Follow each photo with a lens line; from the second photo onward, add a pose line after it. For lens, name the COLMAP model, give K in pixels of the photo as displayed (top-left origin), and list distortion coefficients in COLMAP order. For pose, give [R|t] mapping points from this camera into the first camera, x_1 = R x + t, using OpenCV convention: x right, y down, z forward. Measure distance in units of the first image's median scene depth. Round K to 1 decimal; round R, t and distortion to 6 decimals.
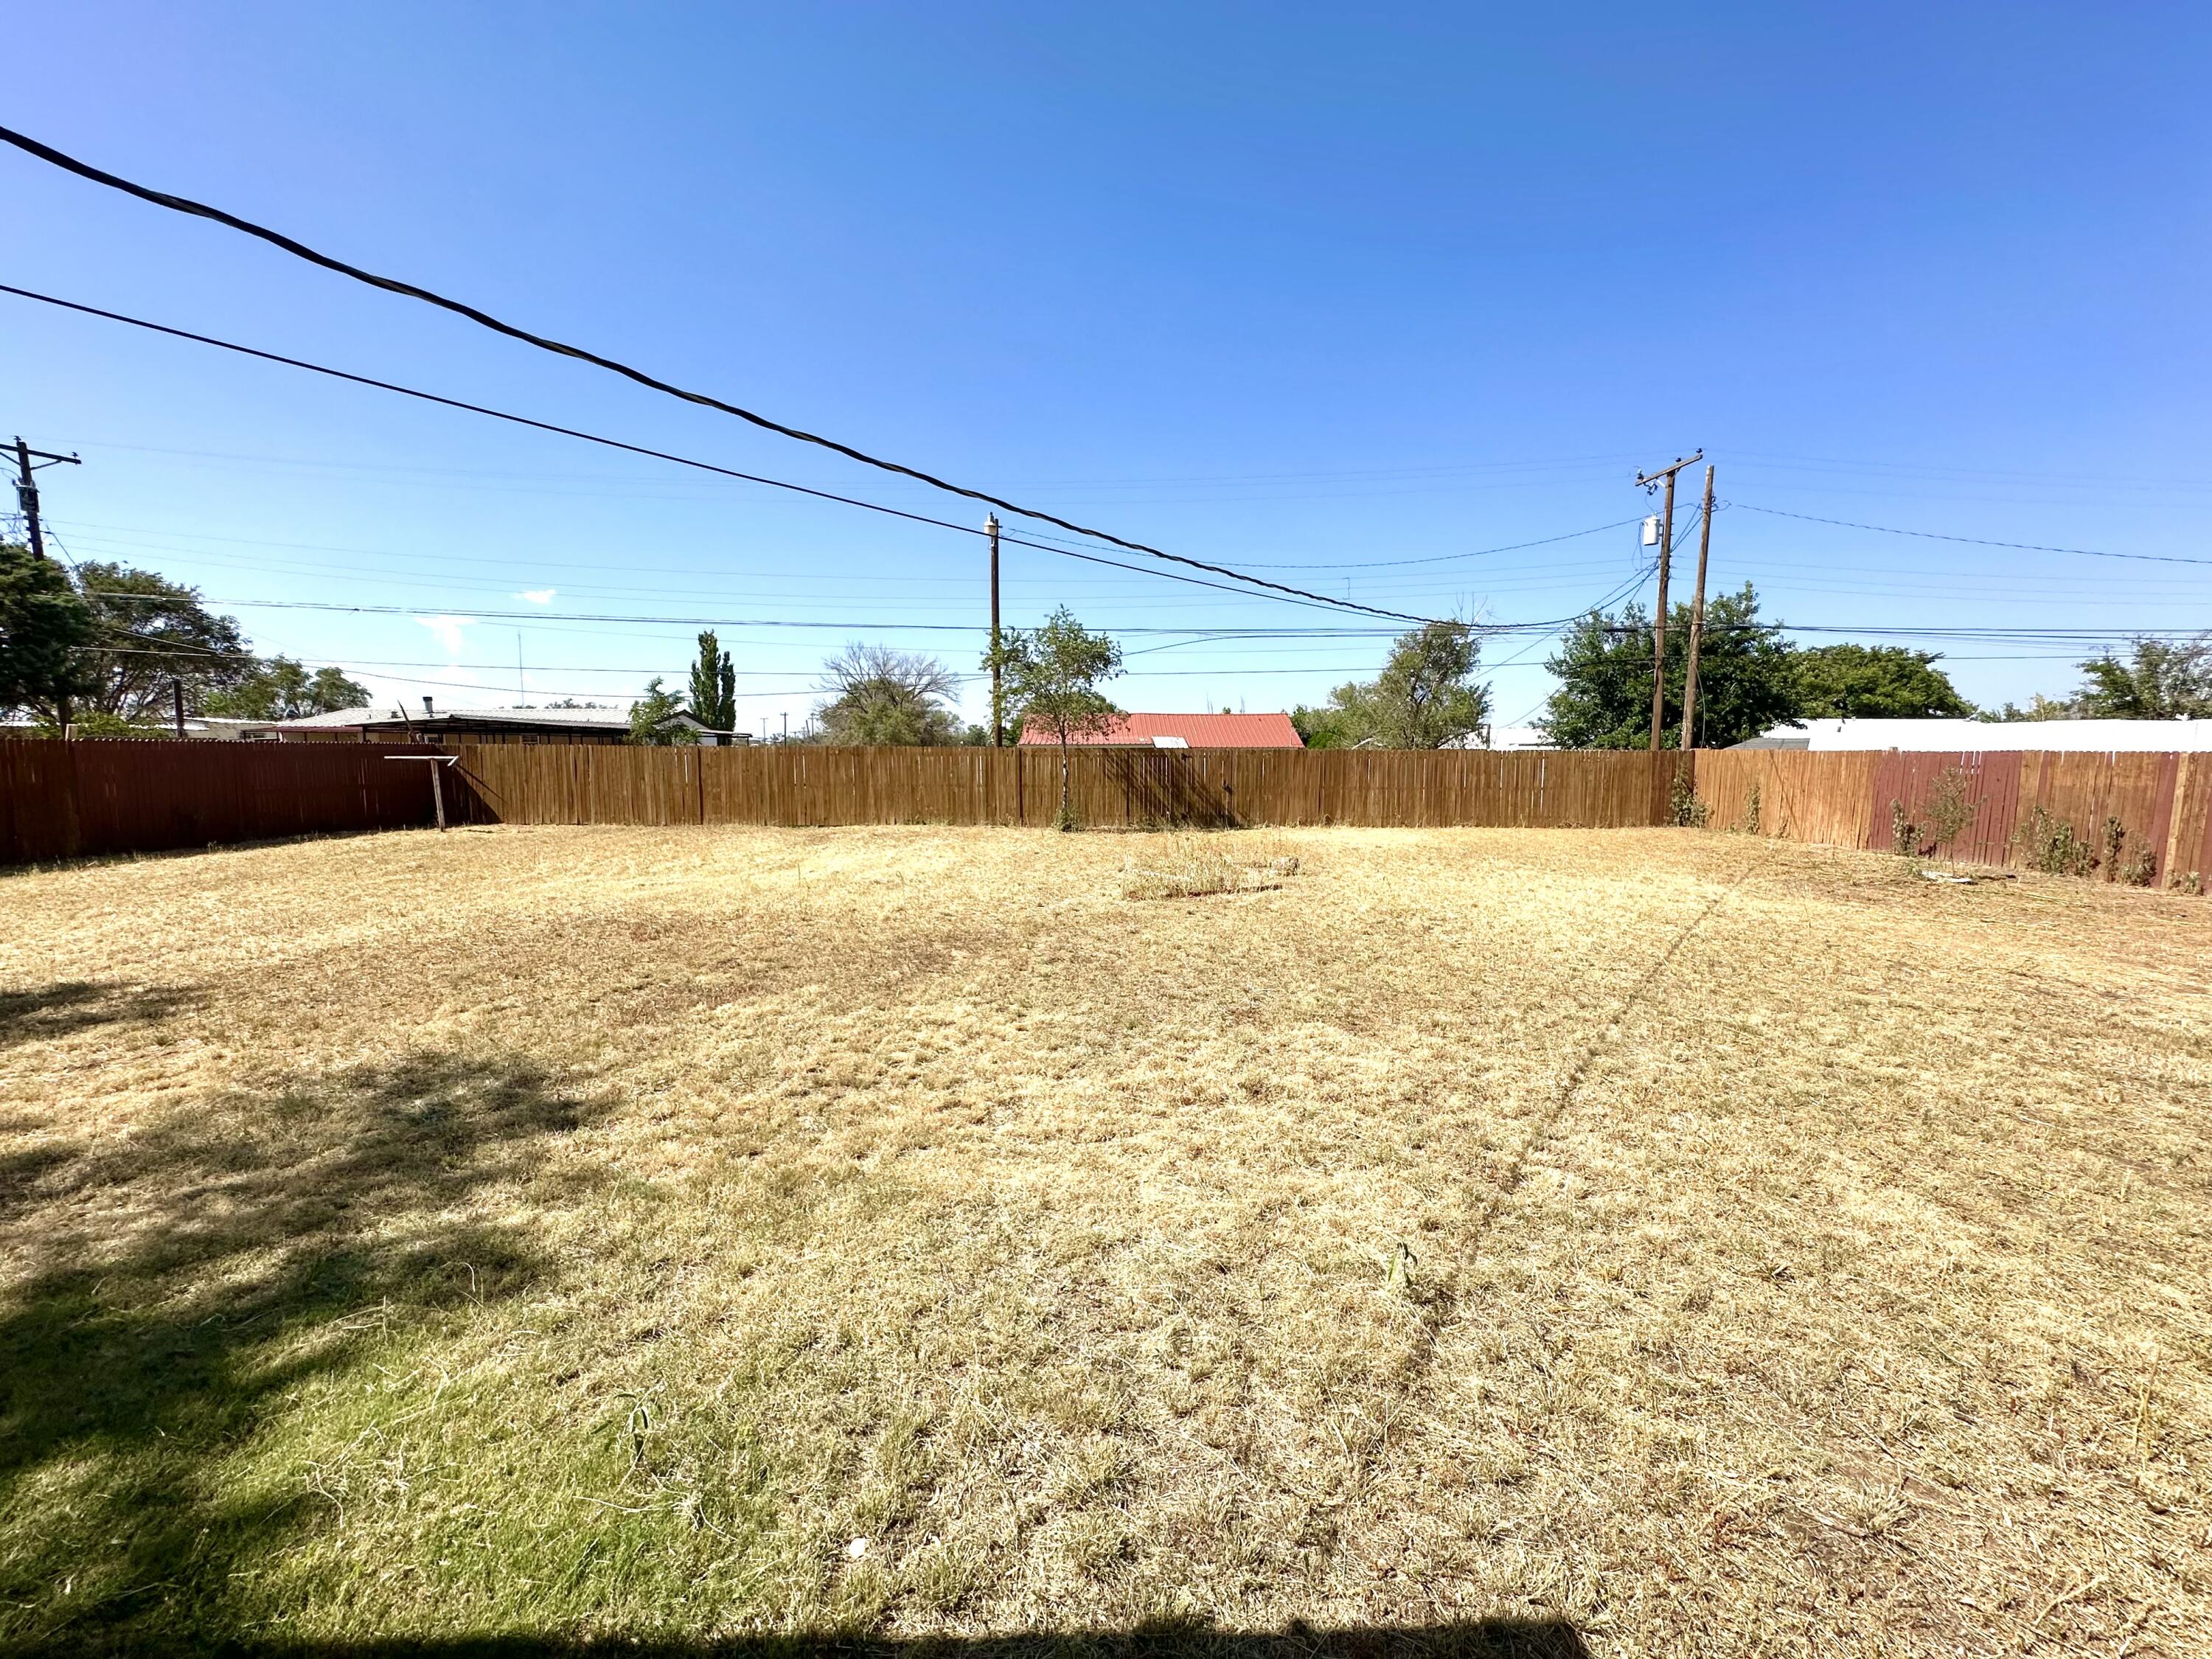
lens RADIAL K [[882.8, 0, 1106.0], [0, 882.8, 829.5], [0, 0, 1]] dist [-0.003511, 0.001107]
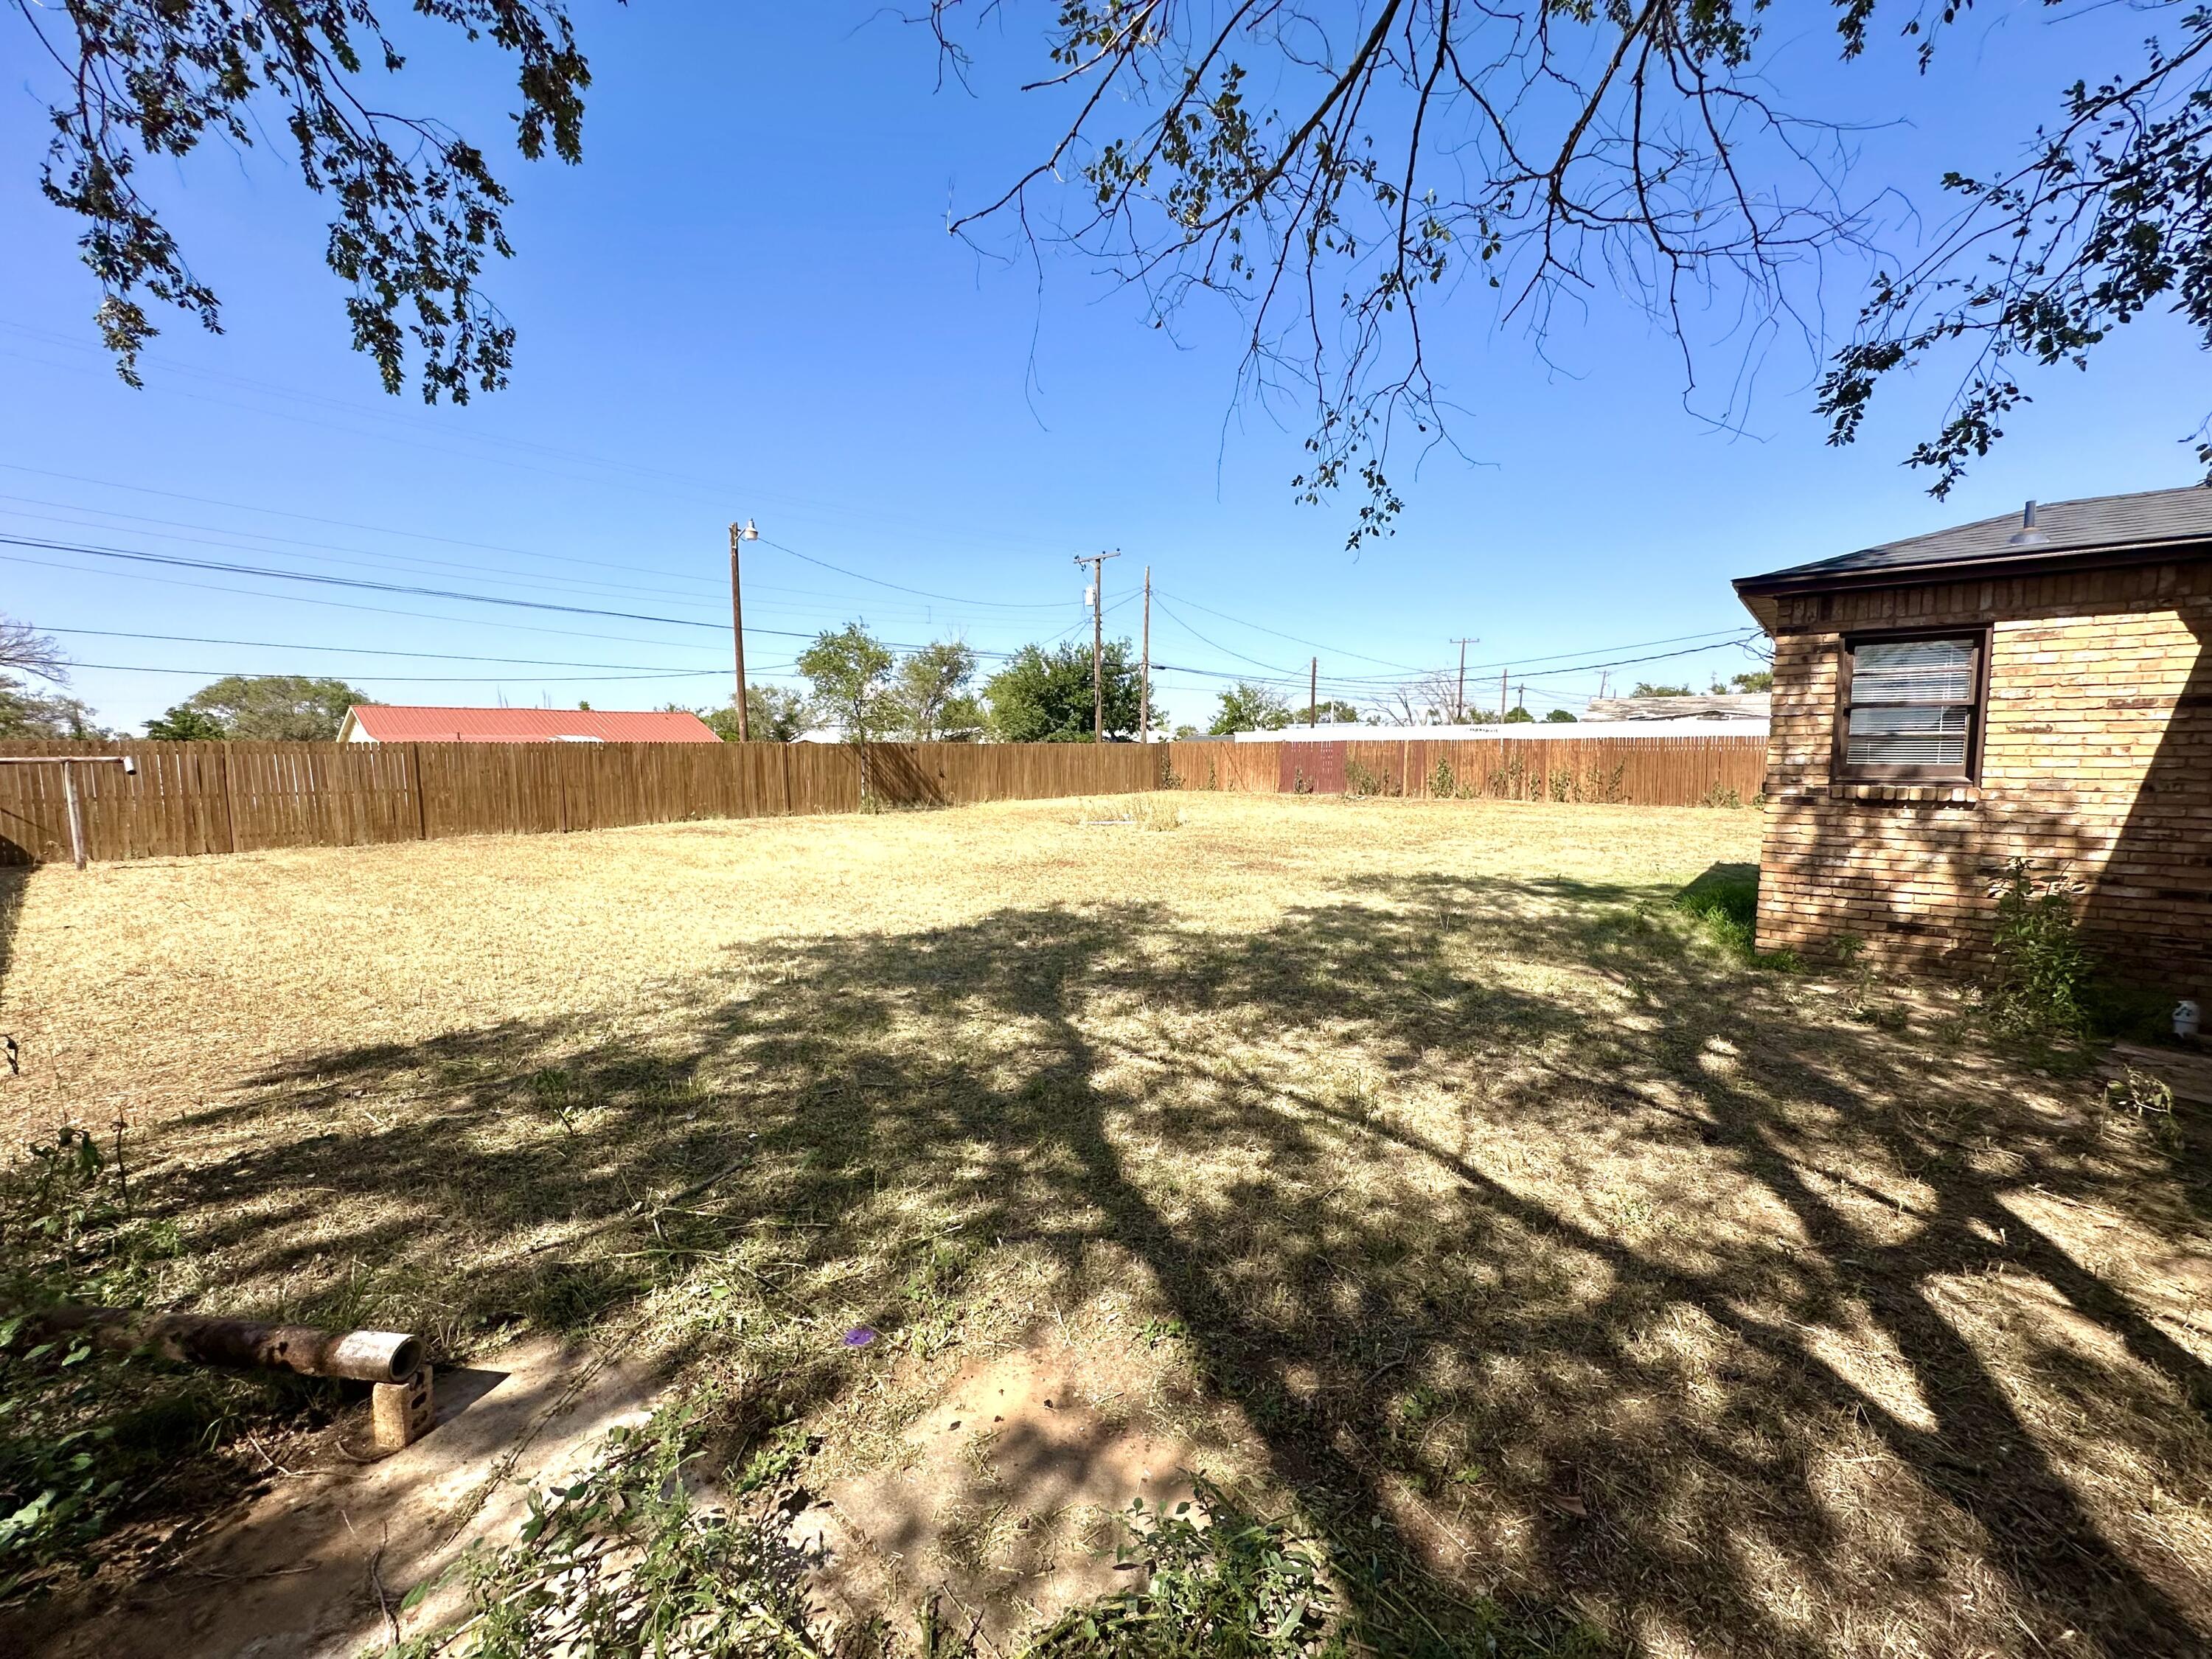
lens RADIAL K [[882.8, 0, 1106.0], [0, 882.8, 829.5], [0, 0, 1]] dist [-0.003511, 0.001107]
pose [[0.696571, -0.076581, 0.713389, -0.614566], [0.074020, 0.996652, 0.034714, 0.005285], [-0.713659, 0.028624, 0.699908, -0.069985]]
